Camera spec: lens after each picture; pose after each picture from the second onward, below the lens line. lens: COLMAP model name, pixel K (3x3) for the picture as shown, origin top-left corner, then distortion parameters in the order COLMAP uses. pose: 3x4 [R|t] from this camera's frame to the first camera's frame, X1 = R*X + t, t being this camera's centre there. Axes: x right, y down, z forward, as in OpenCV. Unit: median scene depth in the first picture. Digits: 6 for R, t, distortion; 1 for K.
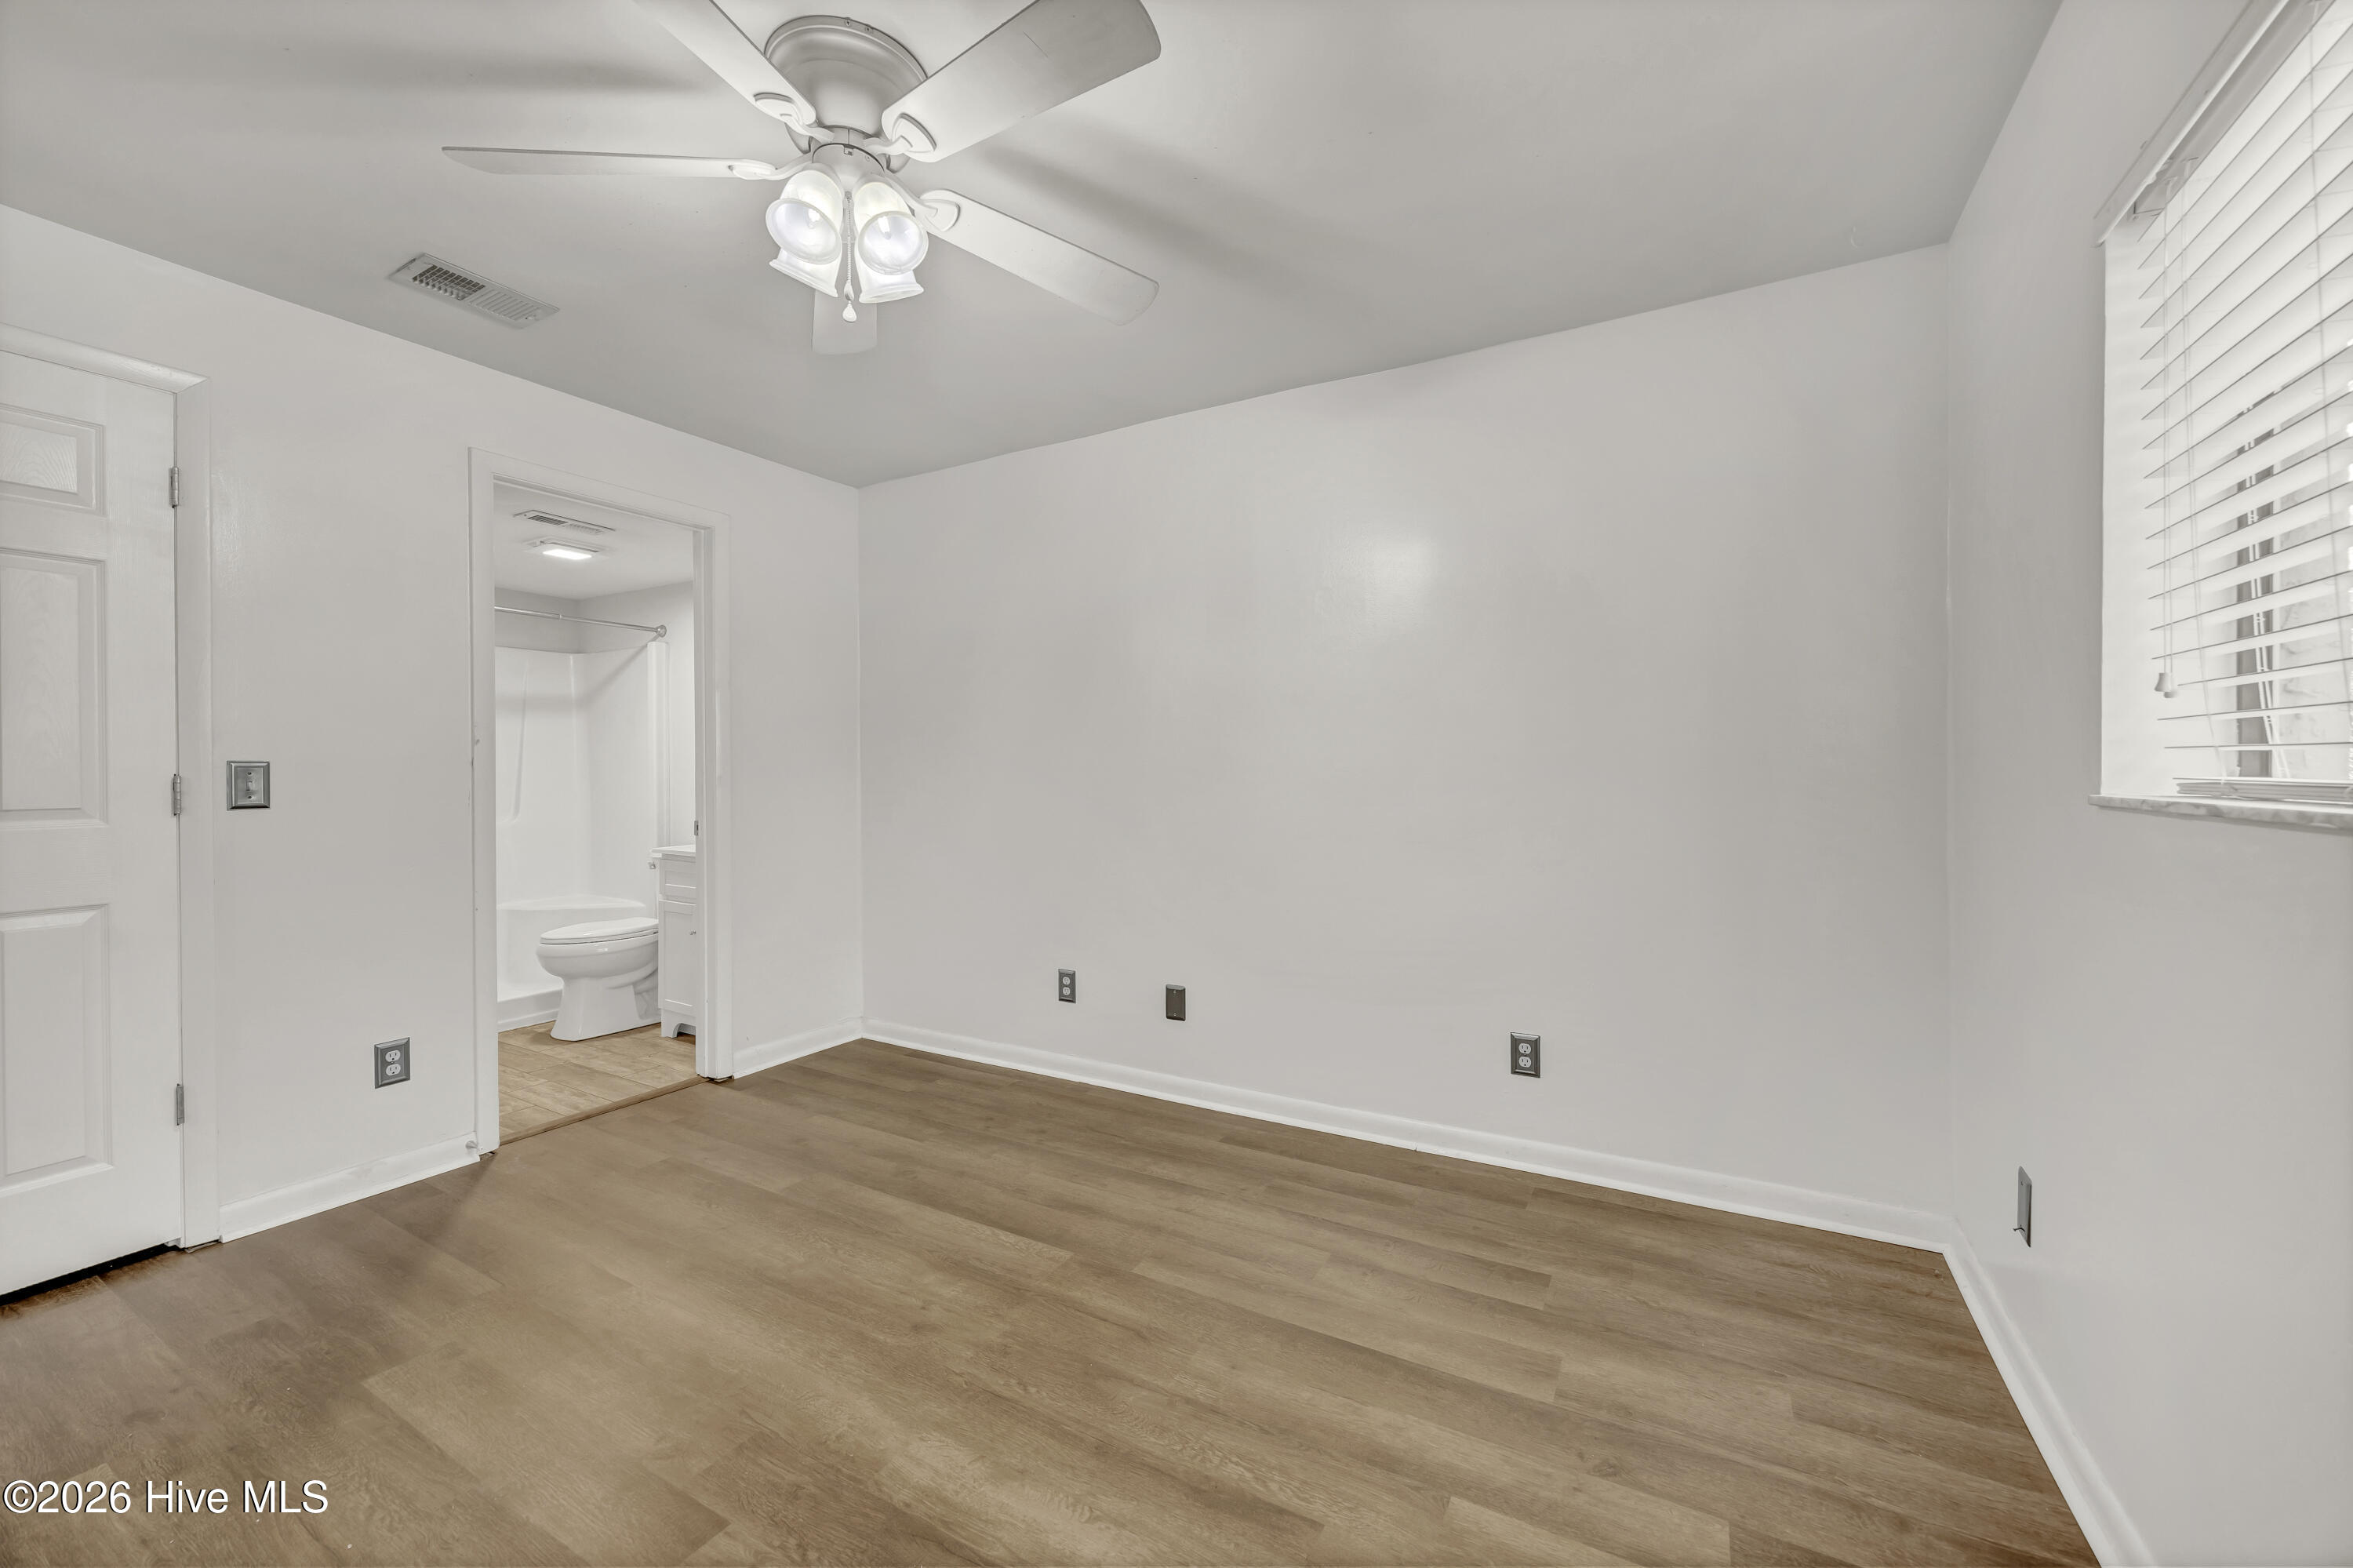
lens RADIAL K [[909.5, 0, 1176.5], [0, 909.5, 784.0], [0, 0, 1]] dist [-0.000986, 0.000150]
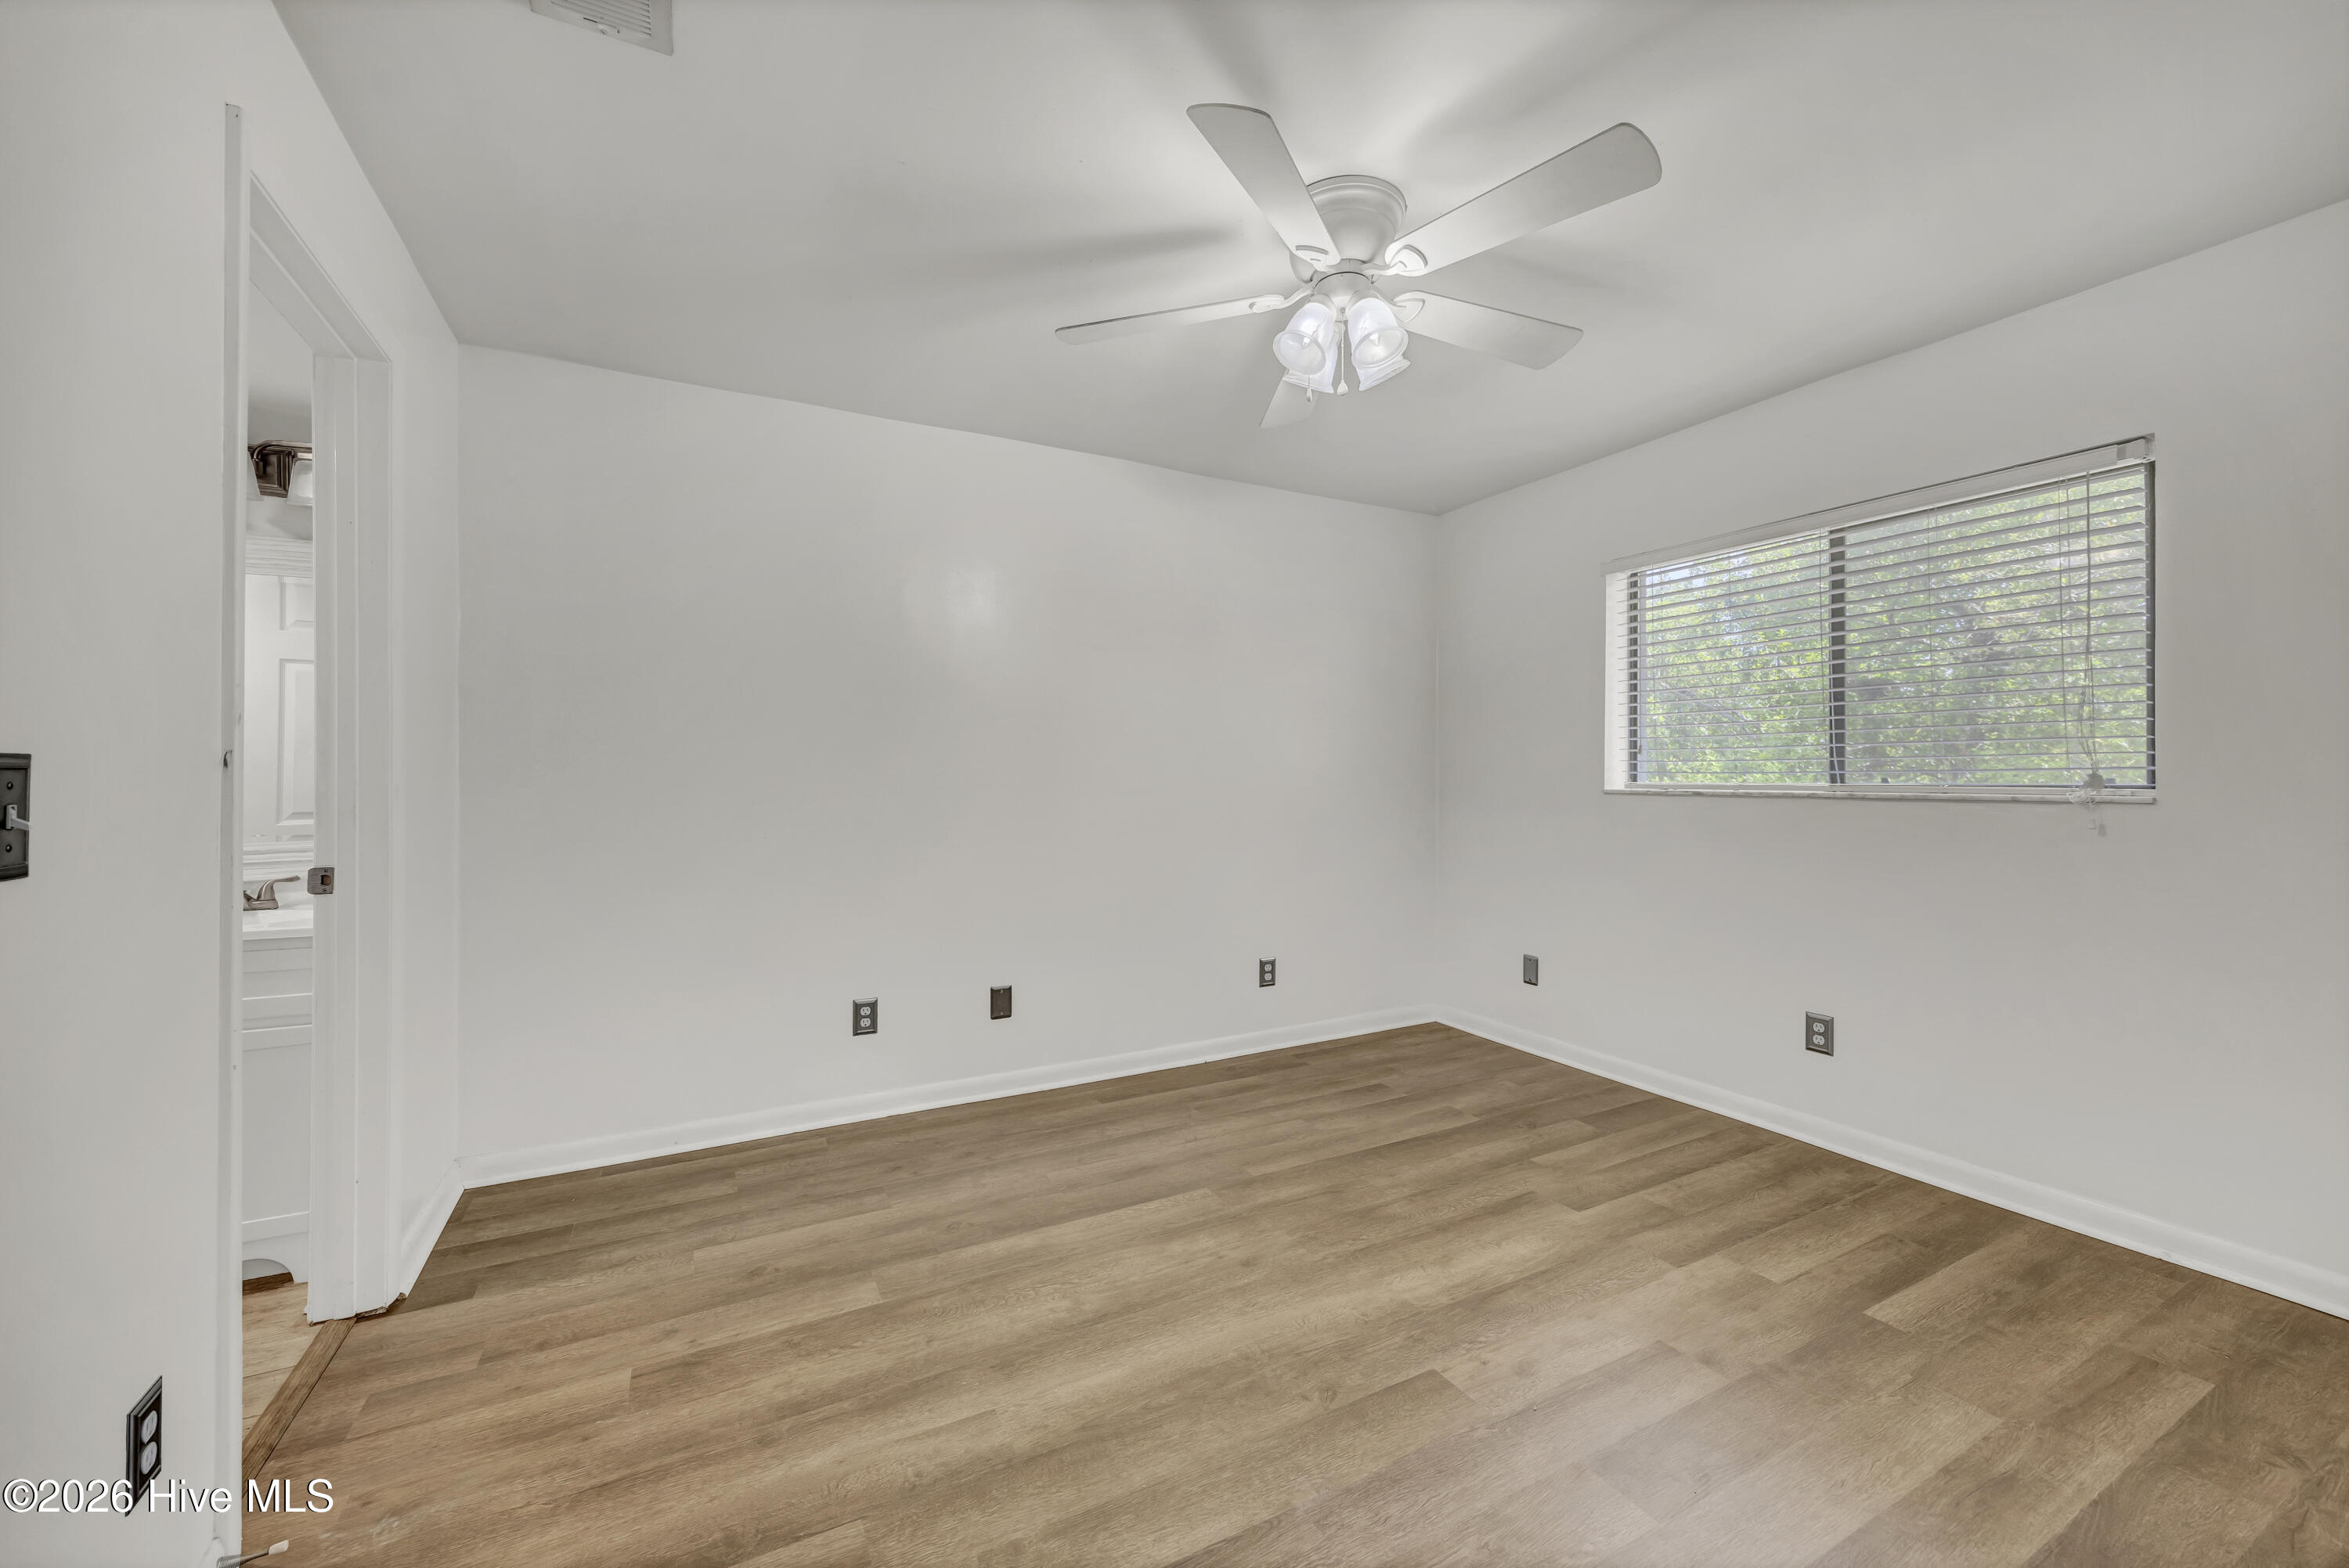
lens RADIAL K [[920.5, 0, 1183.7], [0, 920.5, 781.0], [0, 0, 1]] dist [0.007536, -0.000017]
pose [[0.527132, -0.000132, 0.849783, -1.116156], [0.008577, 0.999950, -0.005165, -0.005572], [-0.849740, 0.010011, 0.527107, 0.379606]]
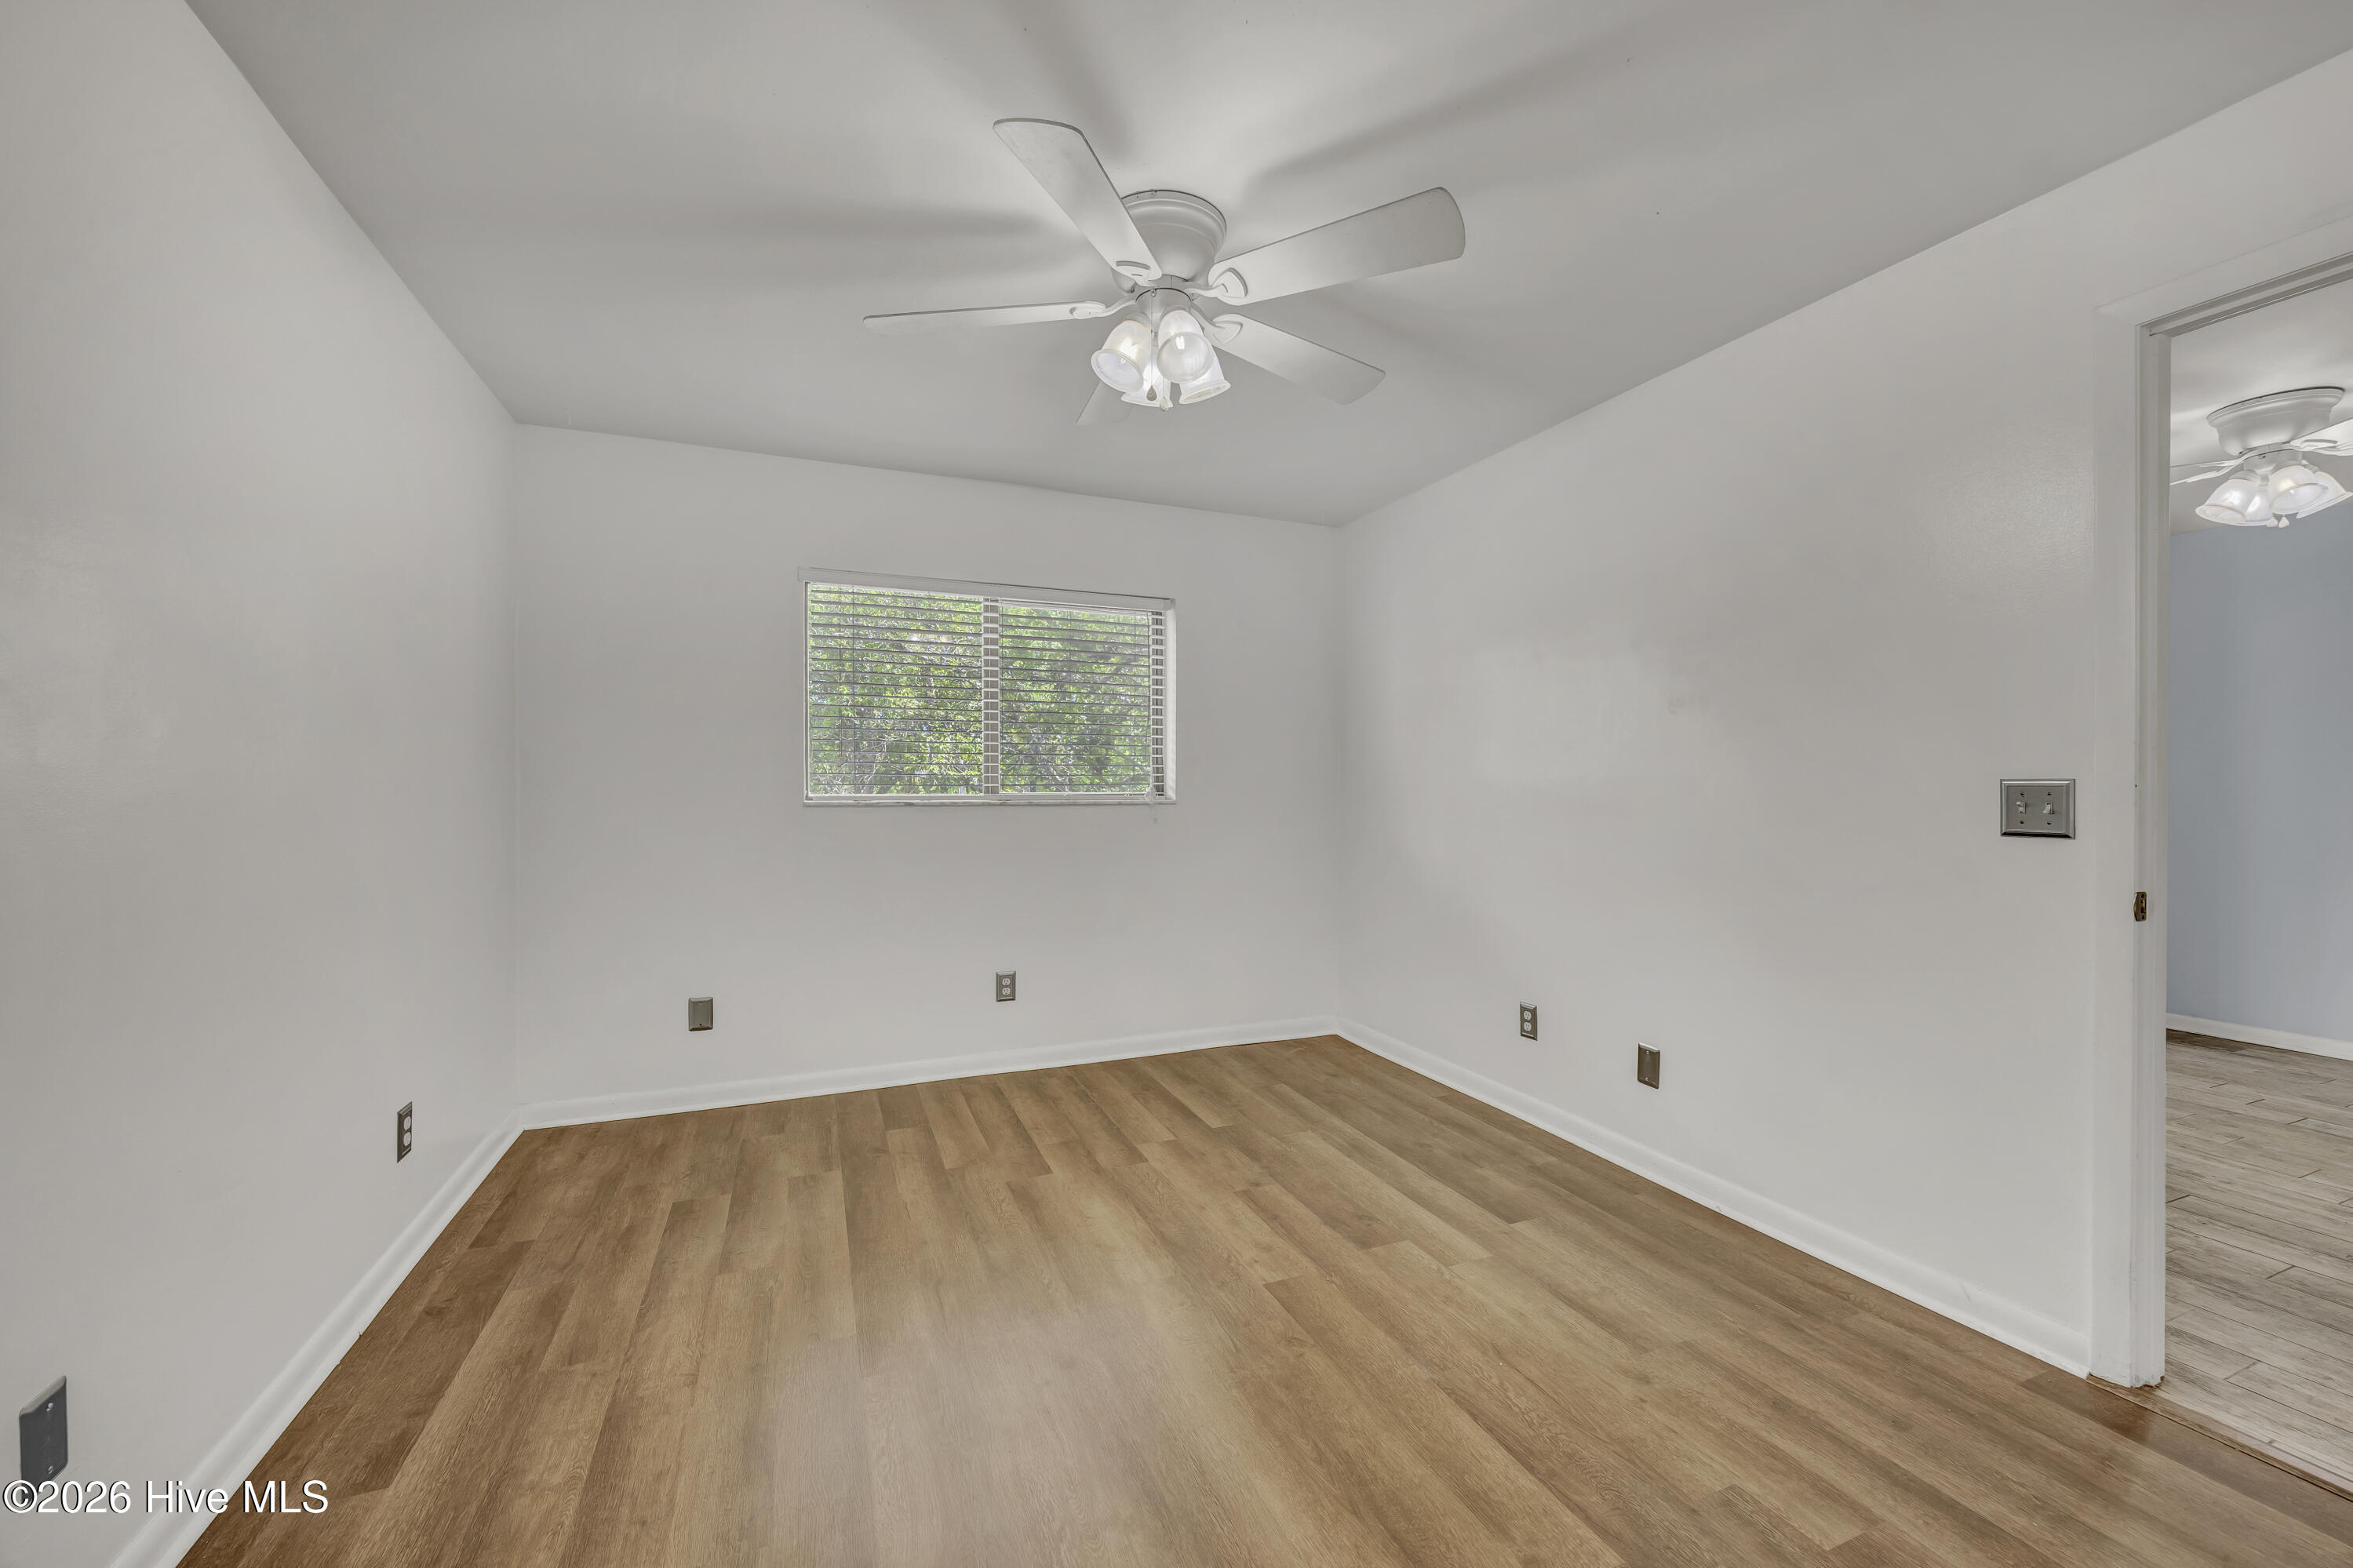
lens RADIAL K [[922.1, 0, 1185.7], [0, 922.1, 781.0], [0, 0, 1]] dist [0.007536, -0.000017]
pose [[-0.793440, 0.008063, 0.608596, -0.844606], [0.009579, 0.999954, -0.000760, -0.024657], [-0.608574, 0.005227, -0.793480, 1.452361]]
